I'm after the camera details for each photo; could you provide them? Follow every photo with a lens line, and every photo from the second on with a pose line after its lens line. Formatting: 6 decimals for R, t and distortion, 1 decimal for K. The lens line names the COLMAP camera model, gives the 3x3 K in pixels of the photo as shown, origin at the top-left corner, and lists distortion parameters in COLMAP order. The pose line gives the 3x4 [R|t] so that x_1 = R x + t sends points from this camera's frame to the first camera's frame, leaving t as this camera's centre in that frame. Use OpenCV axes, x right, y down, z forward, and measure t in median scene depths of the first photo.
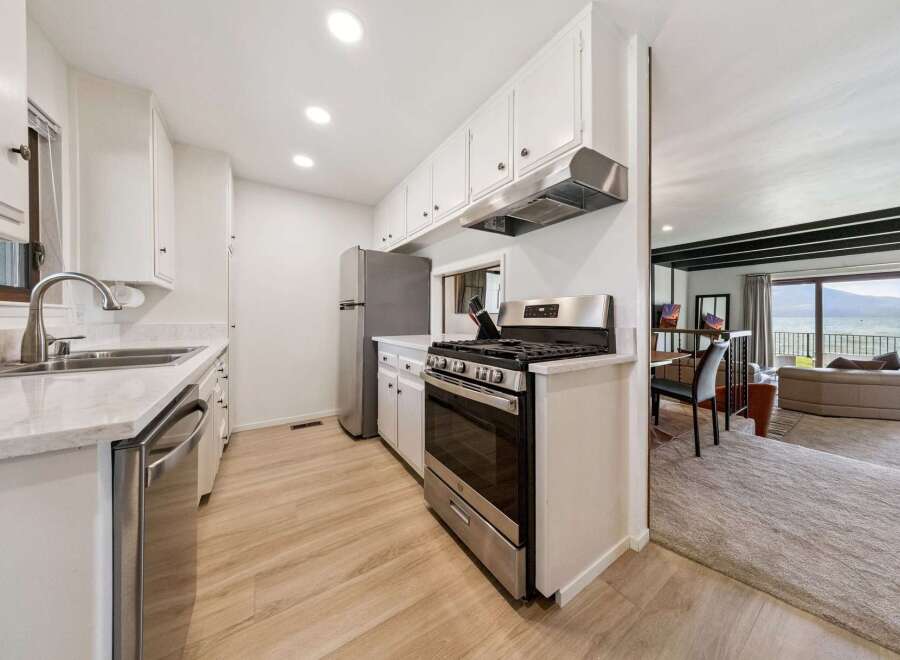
lens RADIAL K [[298.6, 0, 454.7], [0, 298.6, 316.2], [0, 0, 1]] dist [0.001388, -0.000040]
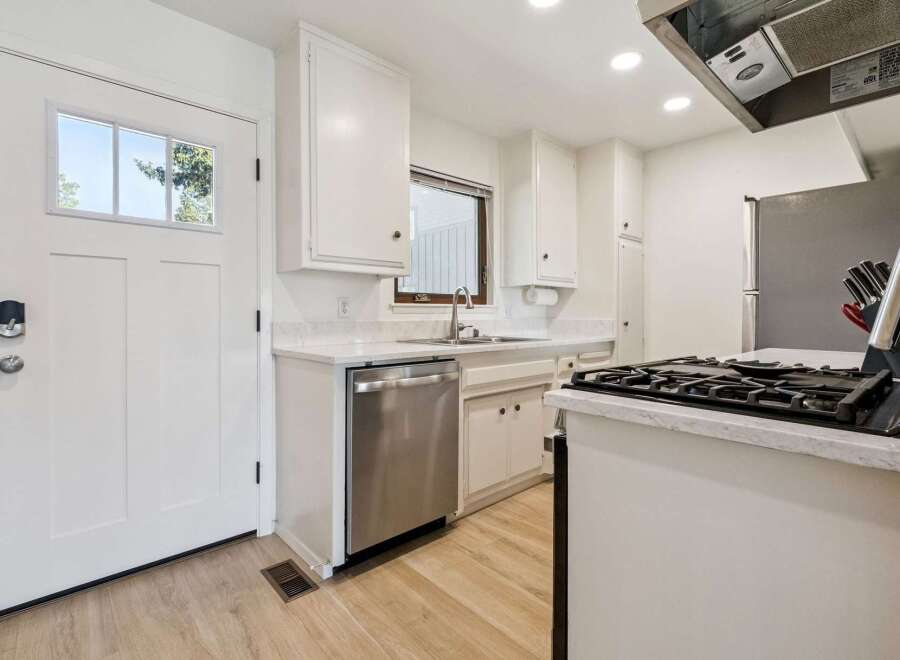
lens RADIAL K [[437.4, 0, 451.4], [0, 437.4, 318.3], [0, 0, 1]] dist [0.000300, -0.000279]
pose [[0.153095, 0.010177, -0.988159, 0.712516], [0.003281, 0.999936, 0.010807, 0.003674], [0.988206, -0.004897, 0.153052, 0.409448]]
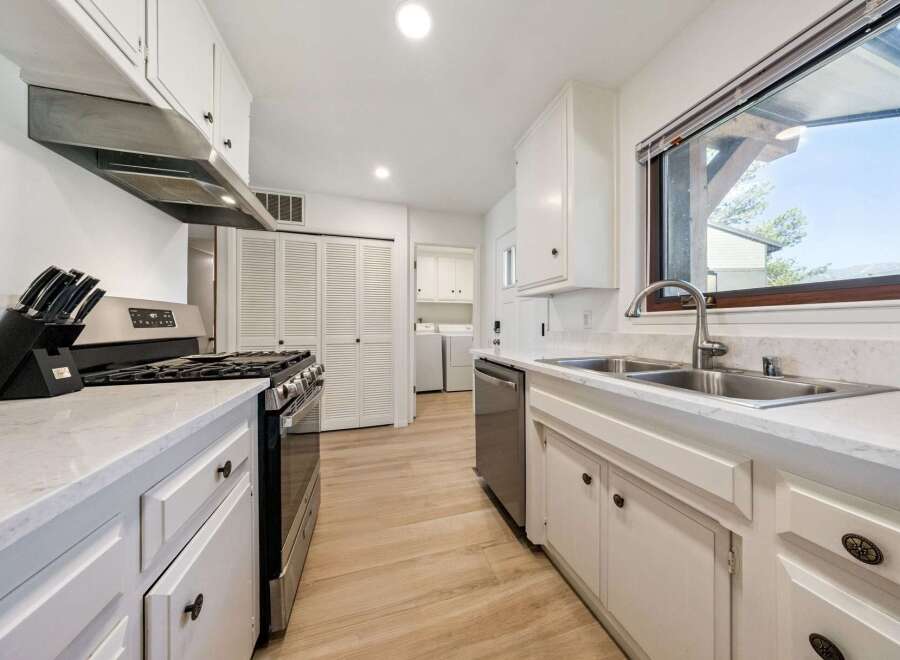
lens RADIAL K [[284.1, 0, 450.7], [0, 284.1, 325.4], [0, 0, 1]] dist [-0.000558, -0.000048]
pose [[-0.955951, 0.003804, 0.293501, -0.590592], [0.003270, 0.999992, -0.002309, 0.004567], [-0.293508, -0.001247, -0.955956, 1.454469]]
